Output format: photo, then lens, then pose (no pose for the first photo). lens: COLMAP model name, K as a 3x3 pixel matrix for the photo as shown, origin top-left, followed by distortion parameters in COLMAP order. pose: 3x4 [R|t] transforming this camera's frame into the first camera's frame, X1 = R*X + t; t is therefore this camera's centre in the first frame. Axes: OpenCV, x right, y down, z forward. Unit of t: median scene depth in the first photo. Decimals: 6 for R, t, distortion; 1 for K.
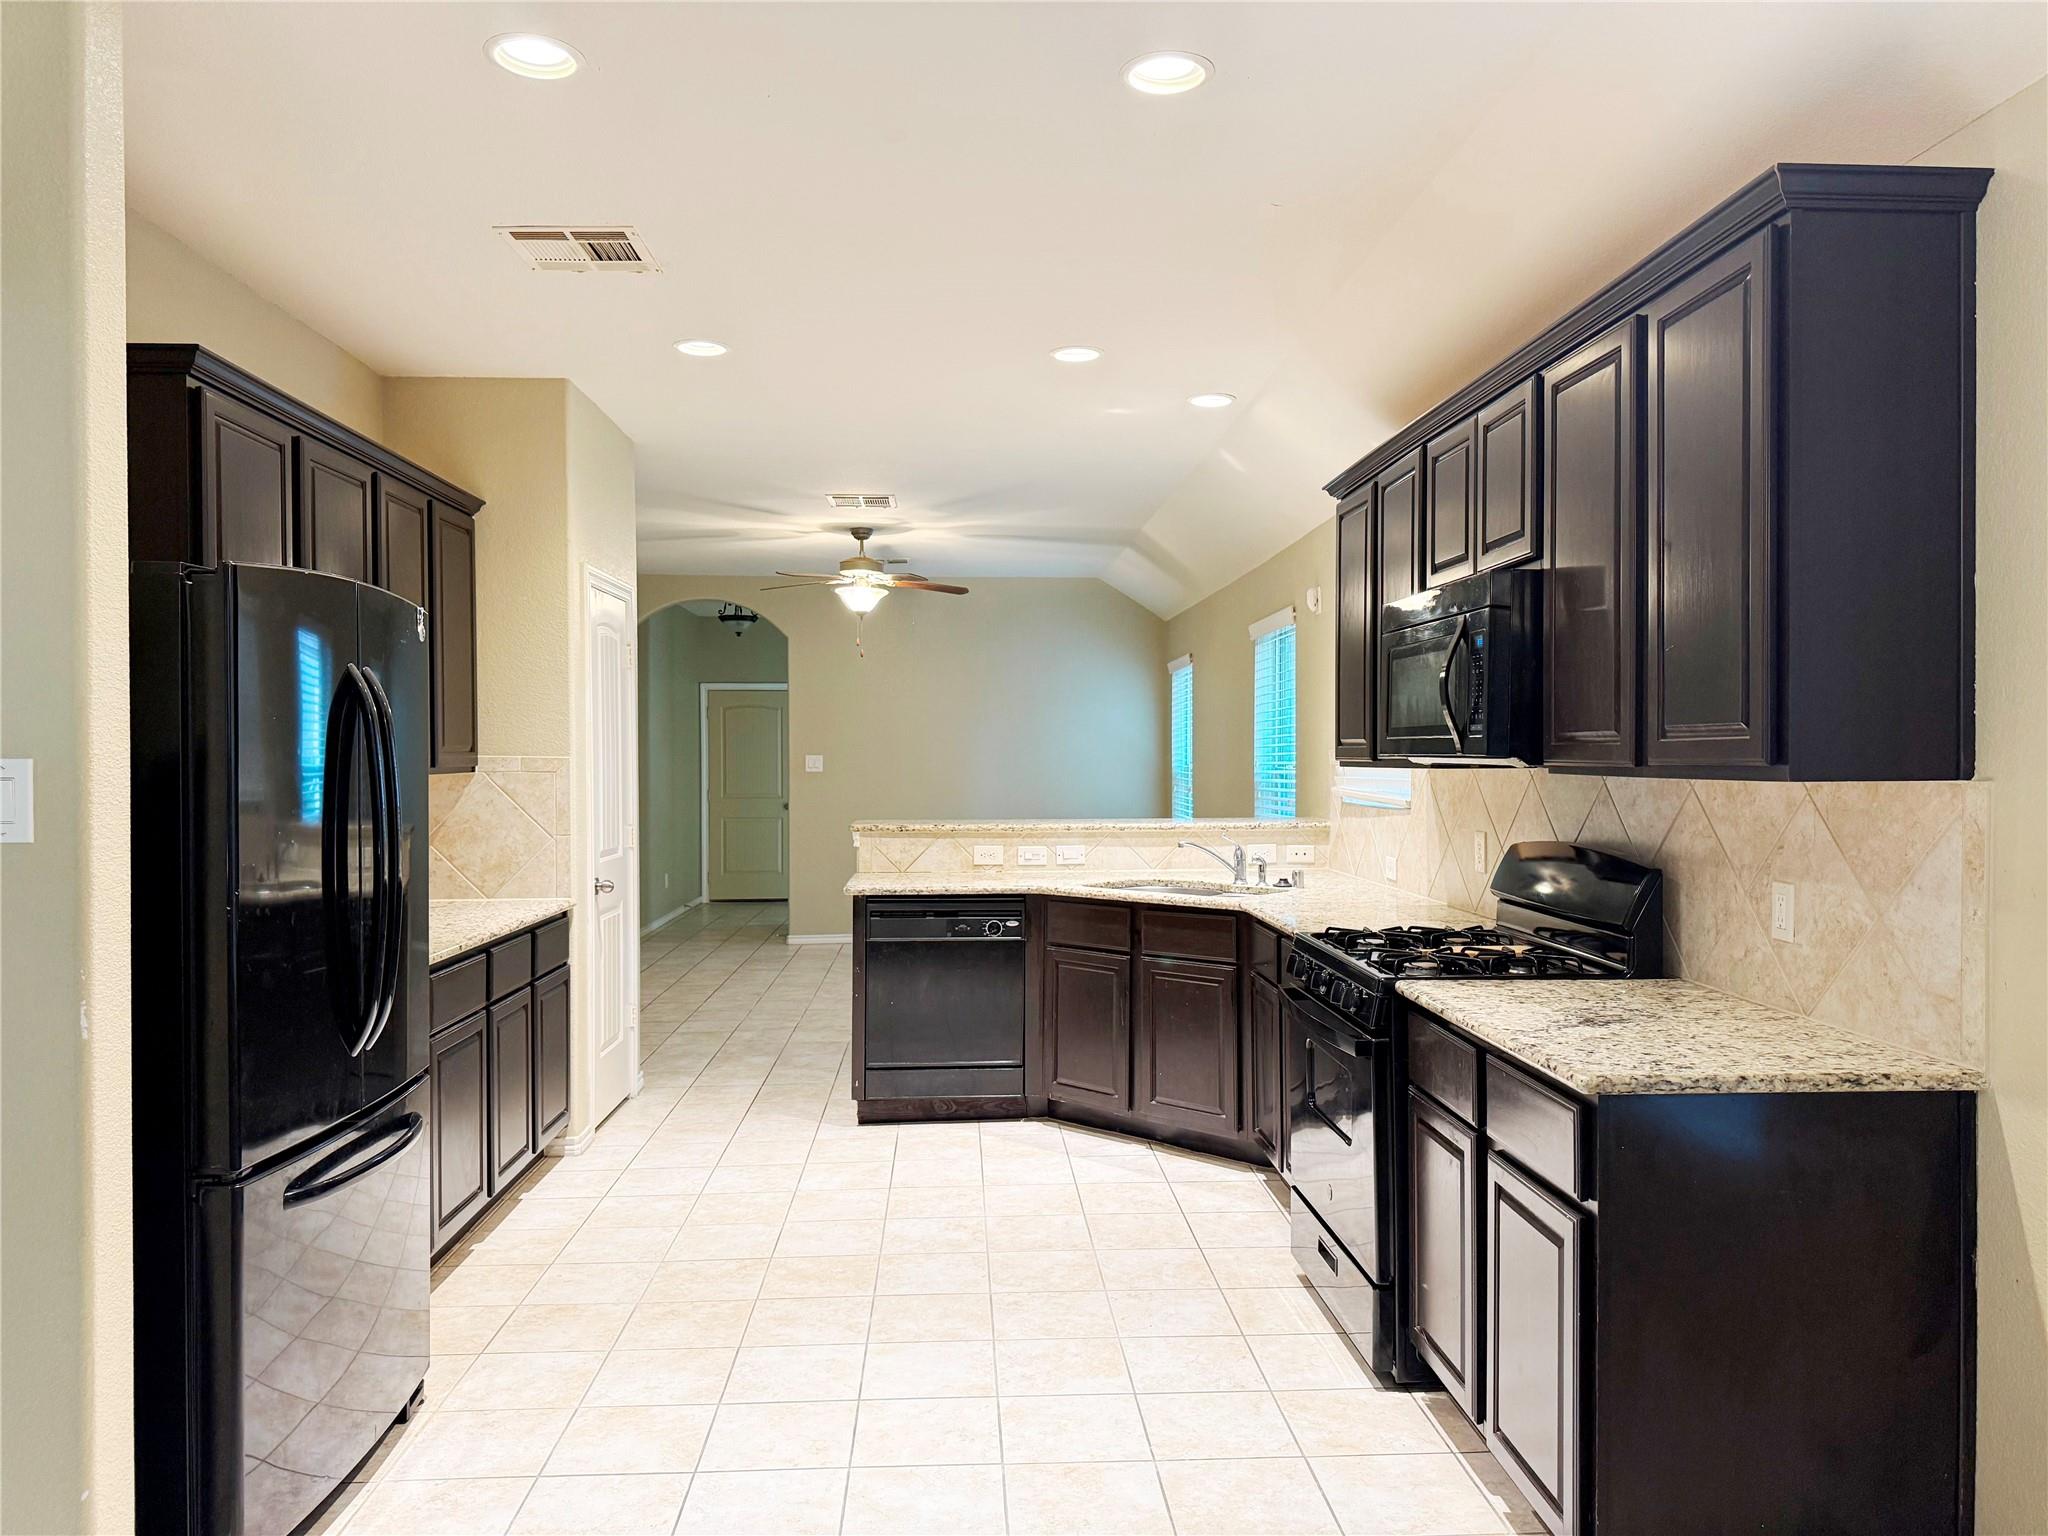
lens RADIAL K [[1427.4, 0, 1033.7], [0, 1427.4, 767.6], [0, 0, 1]] dist [-0.024246, -0.011294]
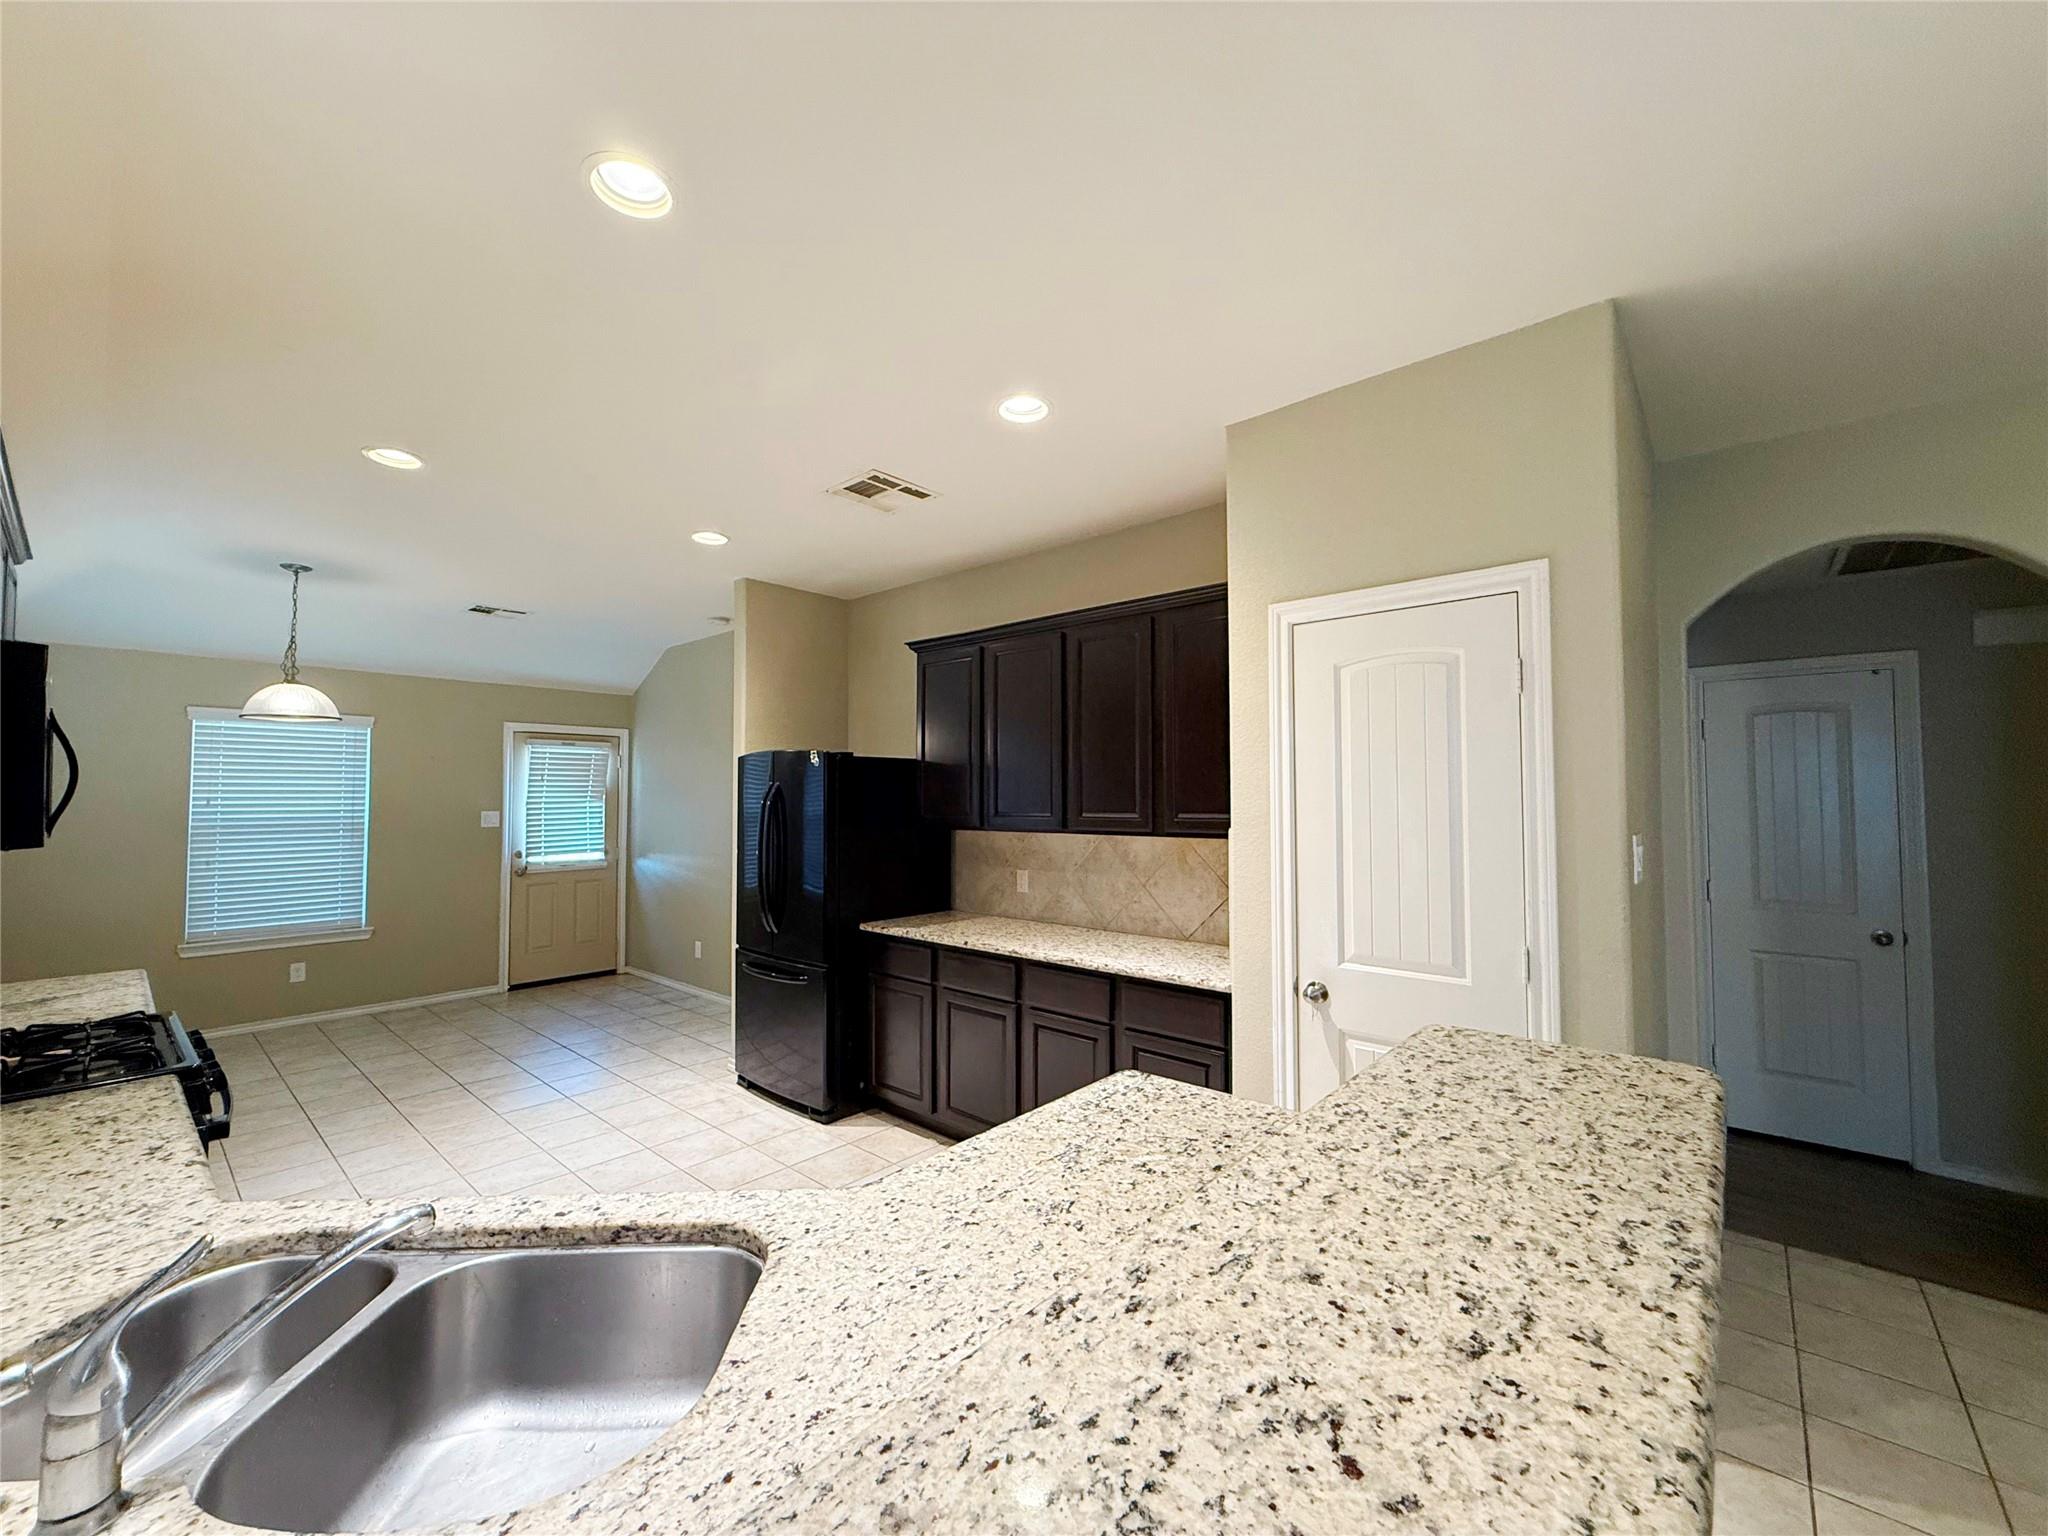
lens RADIAL K [[816.6, 0, 1022.3], [0, 816.6, 767.5], [0, 0, 1]] dist [0.000956, -0.000416]
pose [[-0.702568, -0.022847, -0.711250, 0.216399], [-0.003063, 0.999572, -0.029083, -0.045633], [0.711610, -0.018254, -0.702338, 1.879358]]
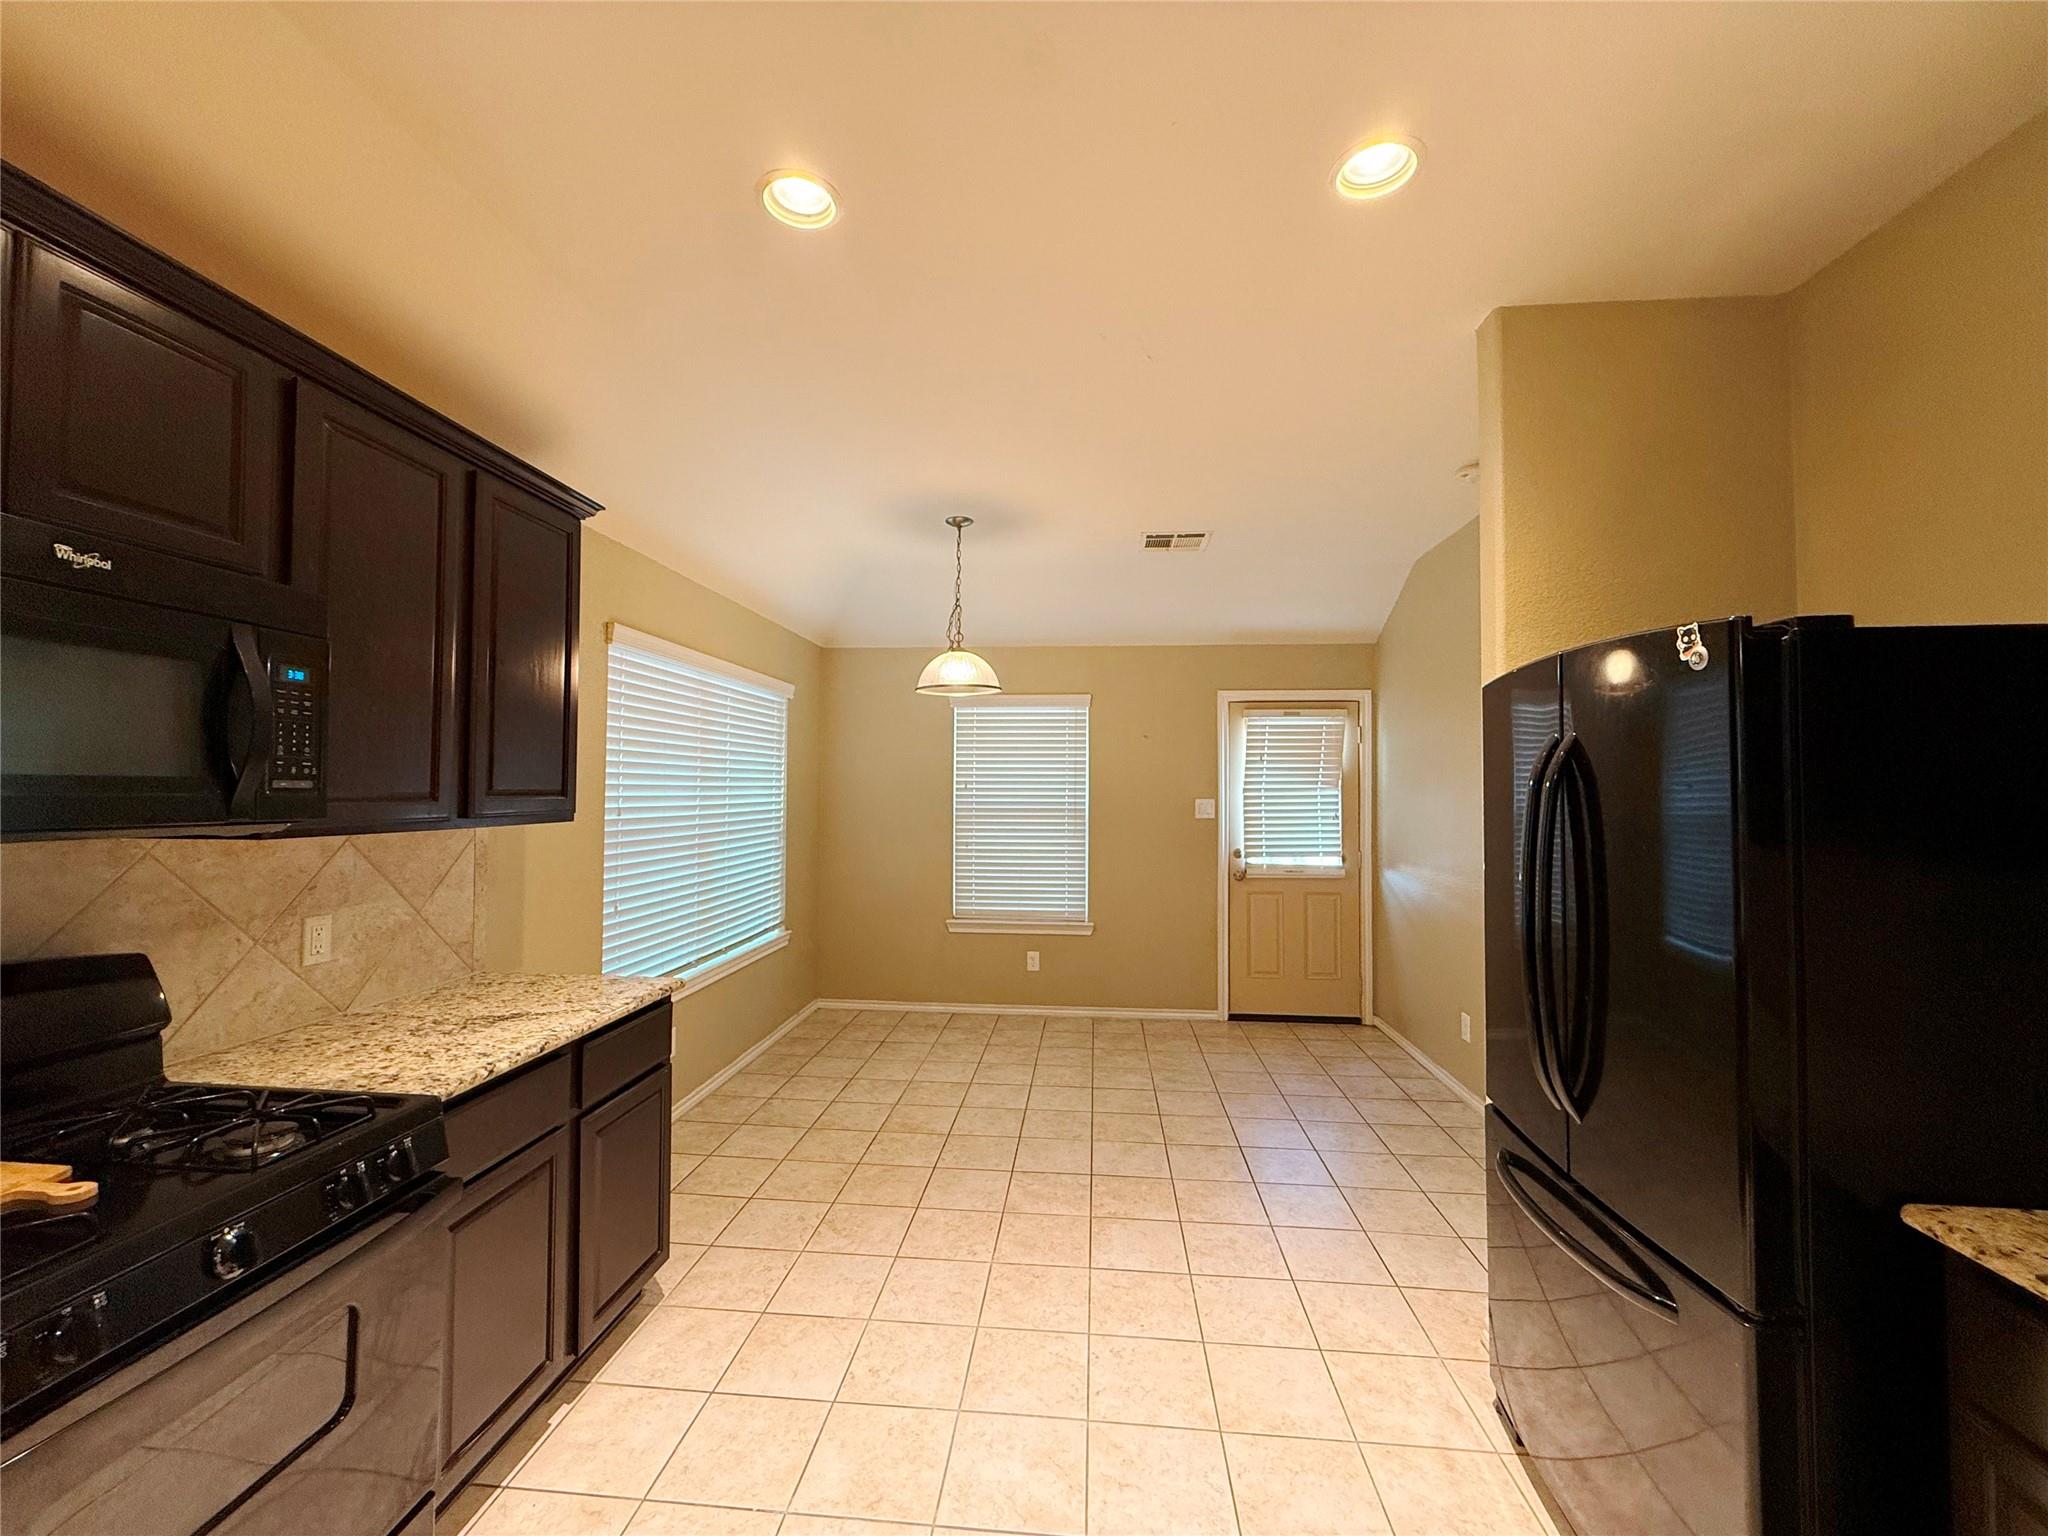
lens RADIAL K [[816.6, 0, 1020.5], [0, 816.6, 770.0], [0, 0, 1]] dist [0.000956, -0.000416]
pose [[-0.989106, -0.000382, 0.147203, -0.137630], [-0.002561, 0.999890, -0.014612, -0.028496], [-0.147181, -0.014830, -0.988998, 1.291117]]
